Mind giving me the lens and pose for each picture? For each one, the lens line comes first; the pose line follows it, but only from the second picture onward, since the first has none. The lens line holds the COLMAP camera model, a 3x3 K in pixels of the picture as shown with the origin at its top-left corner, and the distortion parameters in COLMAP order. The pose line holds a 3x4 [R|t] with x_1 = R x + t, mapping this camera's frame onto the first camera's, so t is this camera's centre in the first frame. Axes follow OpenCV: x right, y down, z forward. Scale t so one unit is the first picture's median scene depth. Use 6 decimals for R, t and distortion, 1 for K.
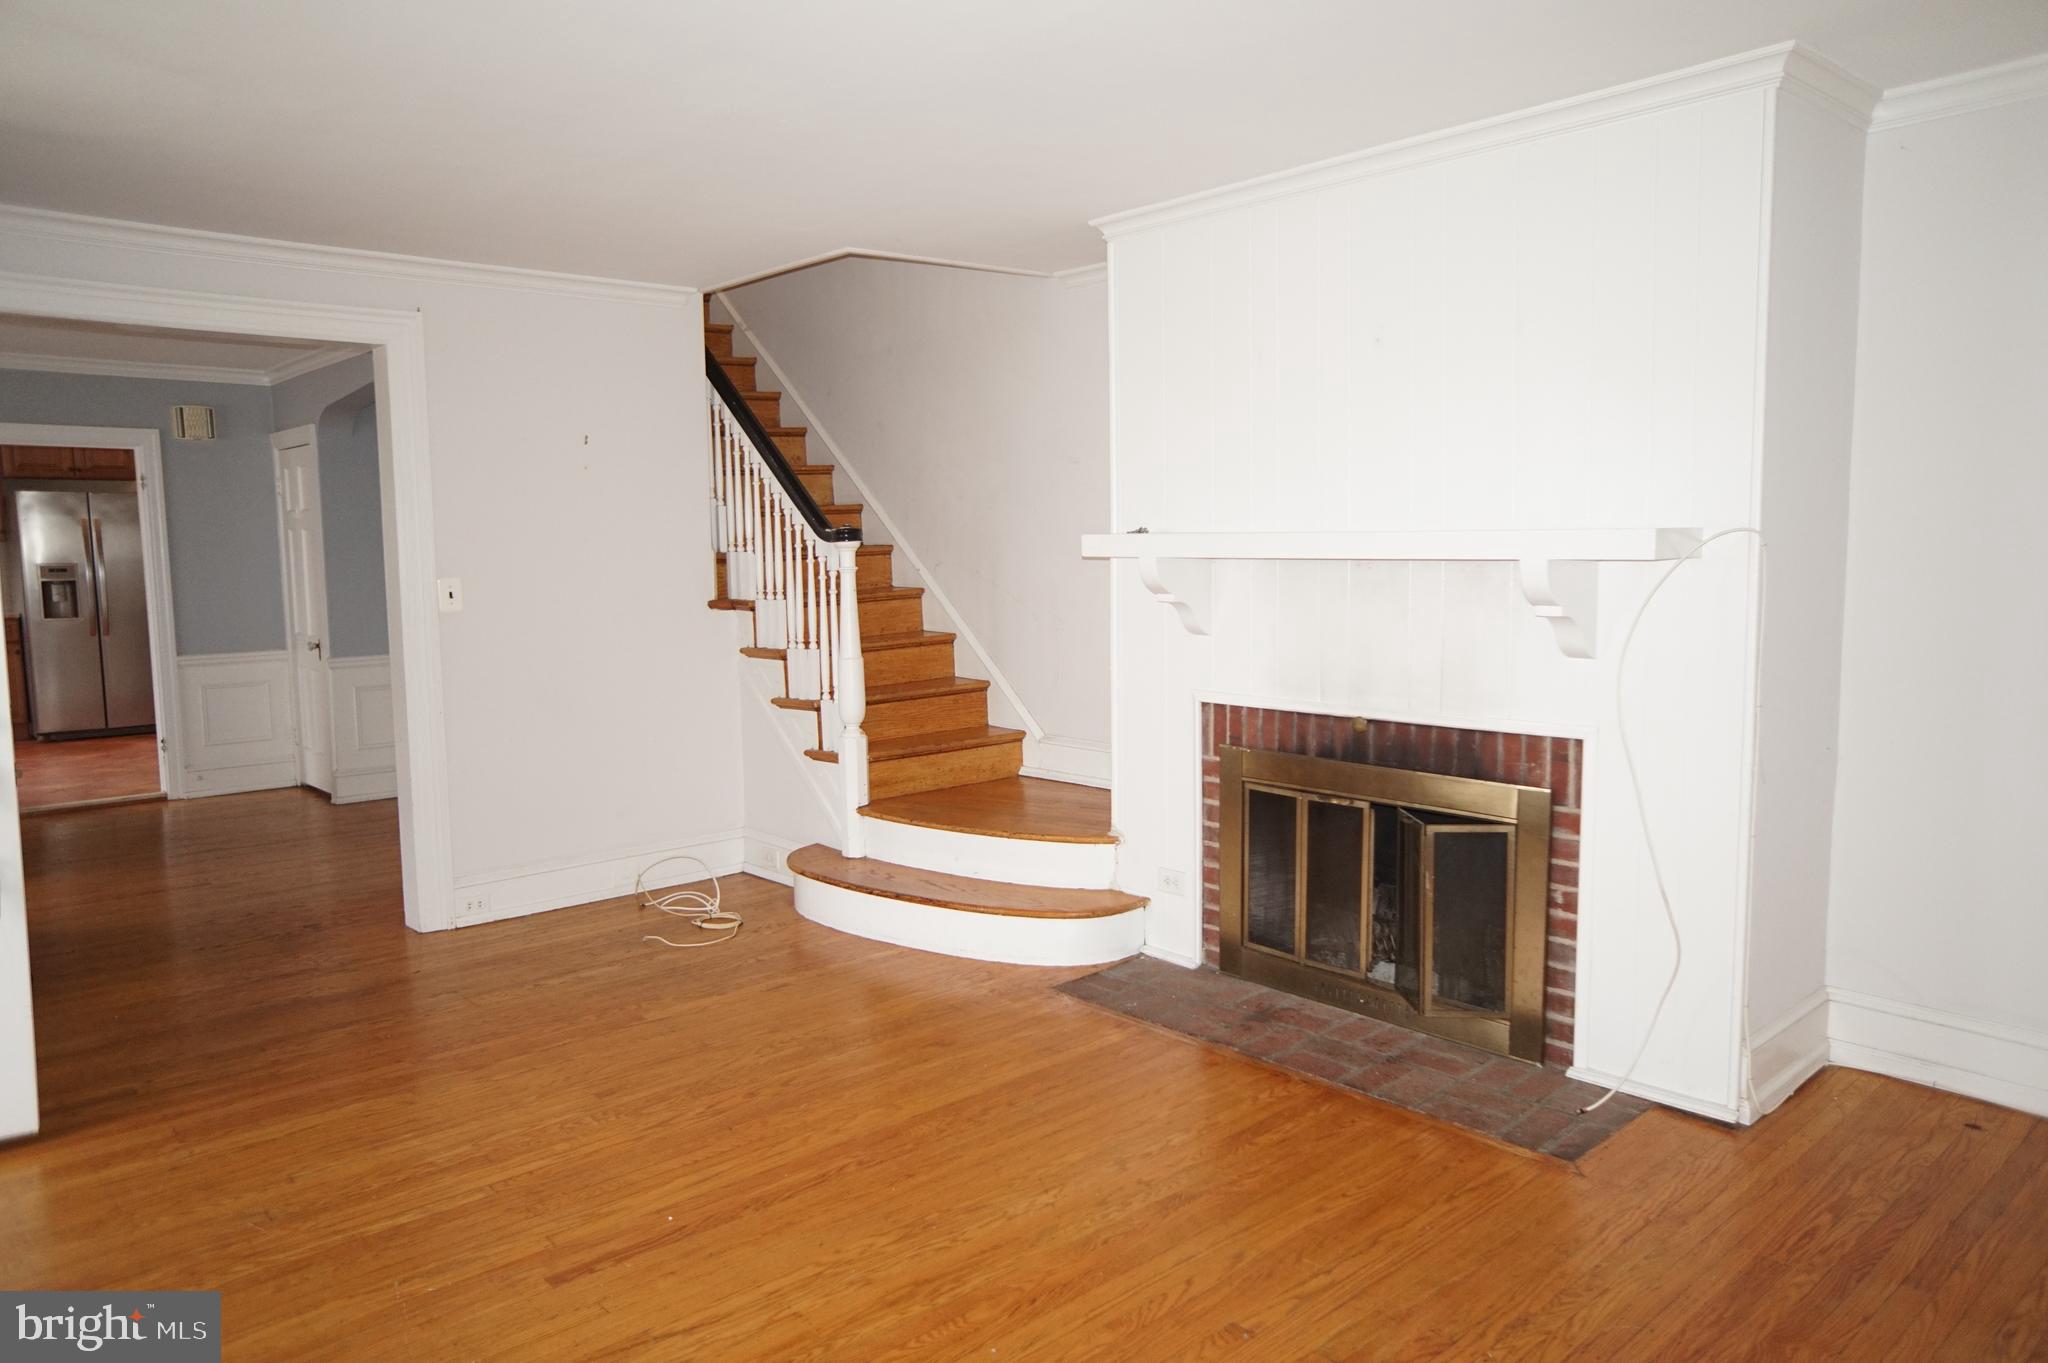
lens RADIAL K [[1394.5, 0, 1040.3], [0, 1394.5, 674.8], [0, 0, 1]] dist [-0.076458, 0.101400]
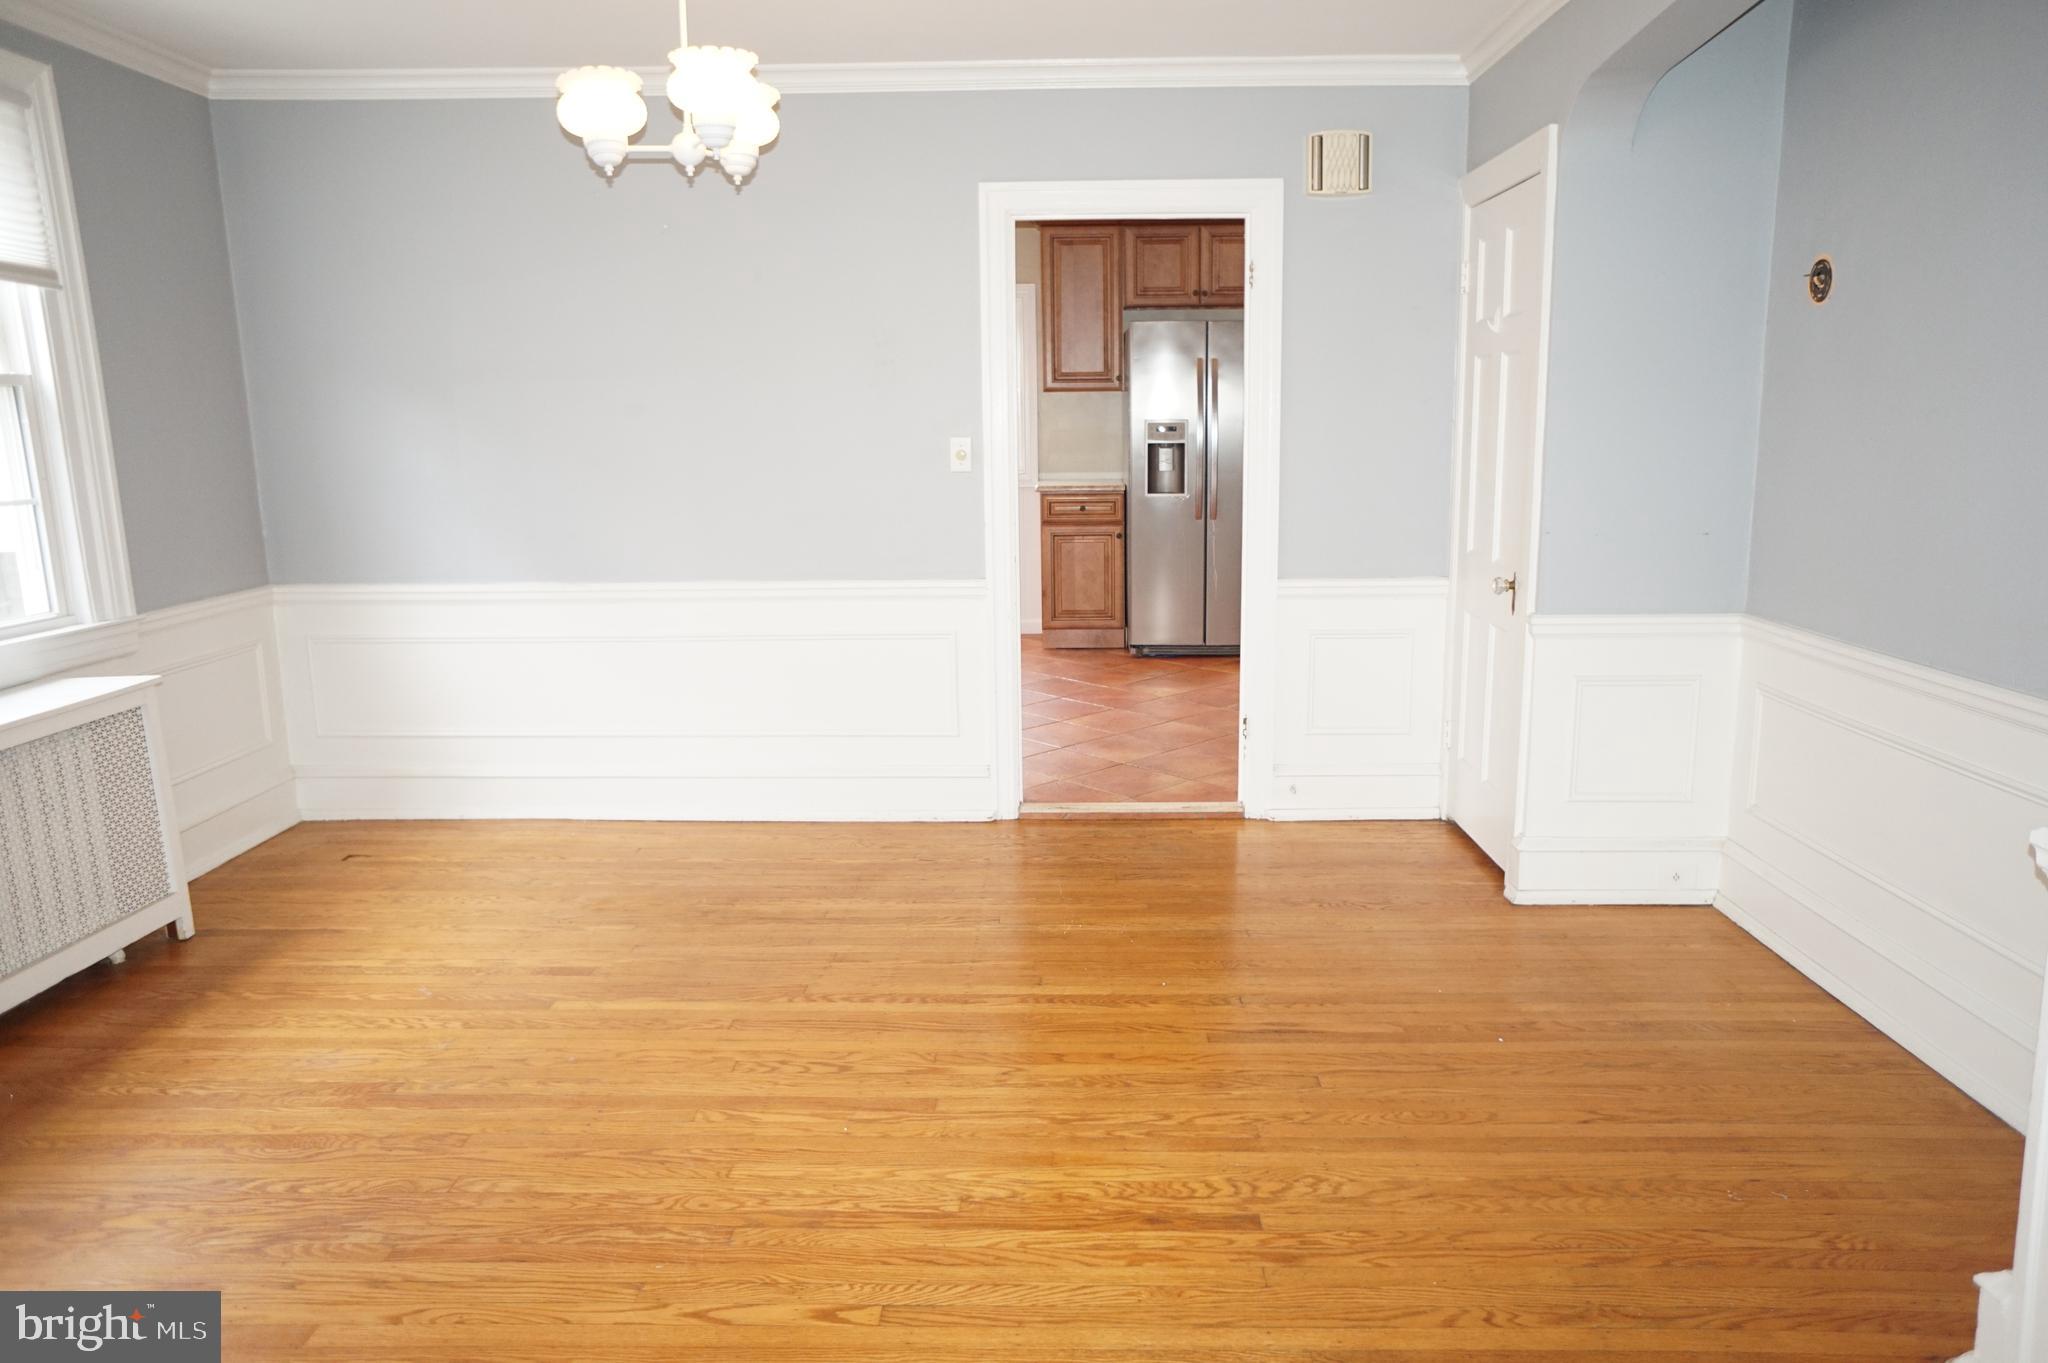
lens RADIAL K [[1394.5, 0, 1040.3], [0, 1394.5, 674.8], [0, 0, 1]] dist [-0.076458, 0.101400]
pose [[0.723909, 0.128861, -0.677754, -0.131626], [-0.062551, 0.990614, 0.121535, -0.017225], [0.687054, -0.045586, 0.725175, 0.222767]]
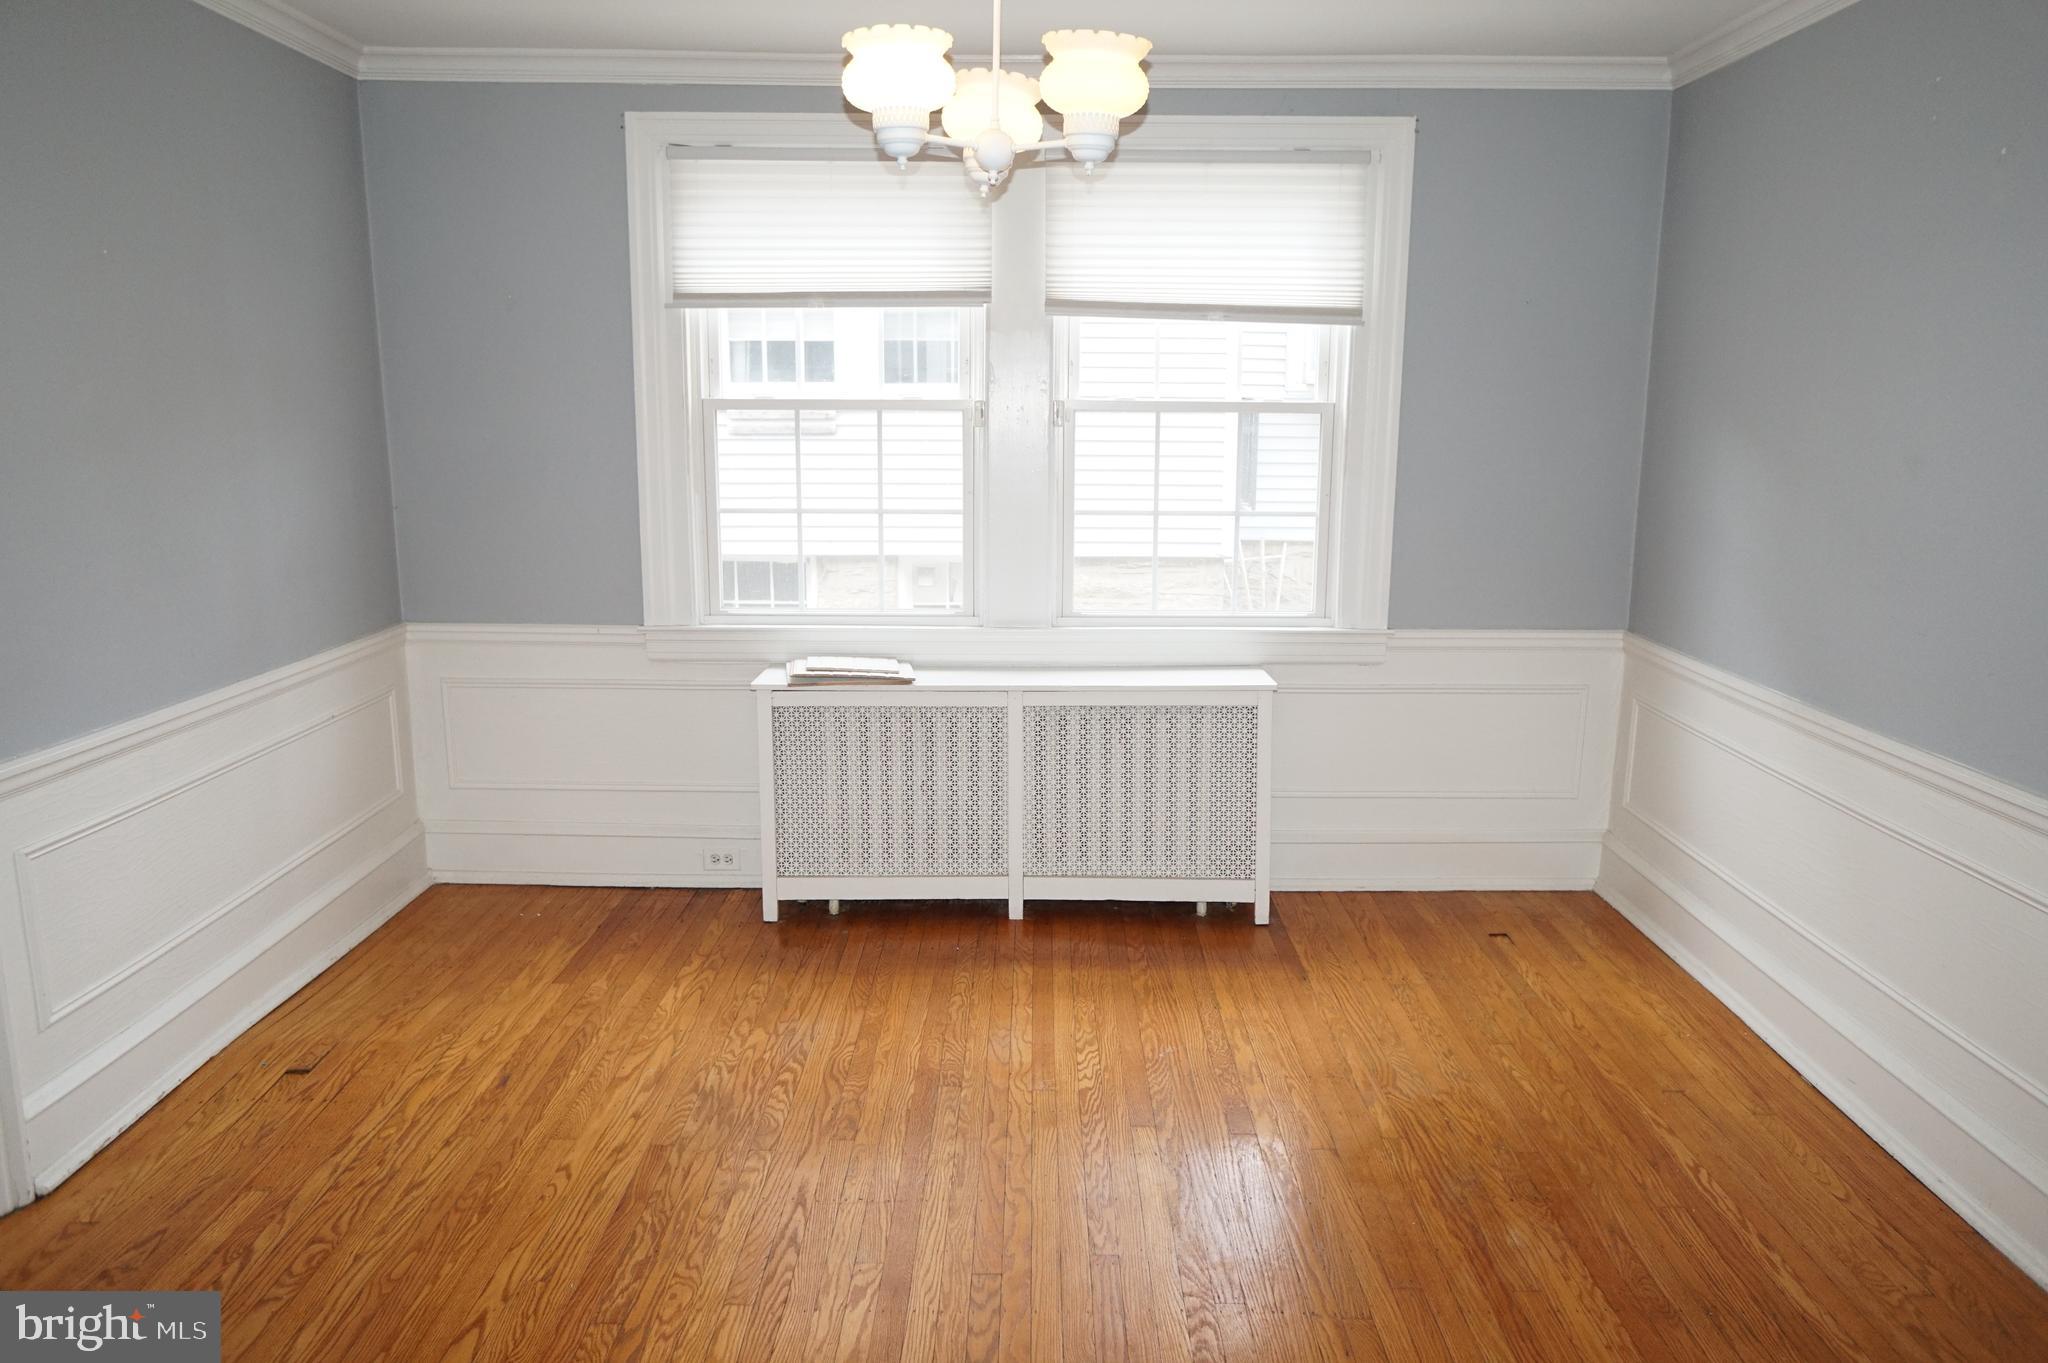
lens RADIAL K [[1394.9, 0, 1023.5], [0, 1394.9, 670.9], [0, 0, 1]] dist [-0.066808, 0.078809]
pose [[-0.675668, 0.149446, -0.721899, -0.176597], [-0.072230, 0.961105, 0.266571, -0.041946], [0.733659, 0.232256, -0.638593, 0.389464]]
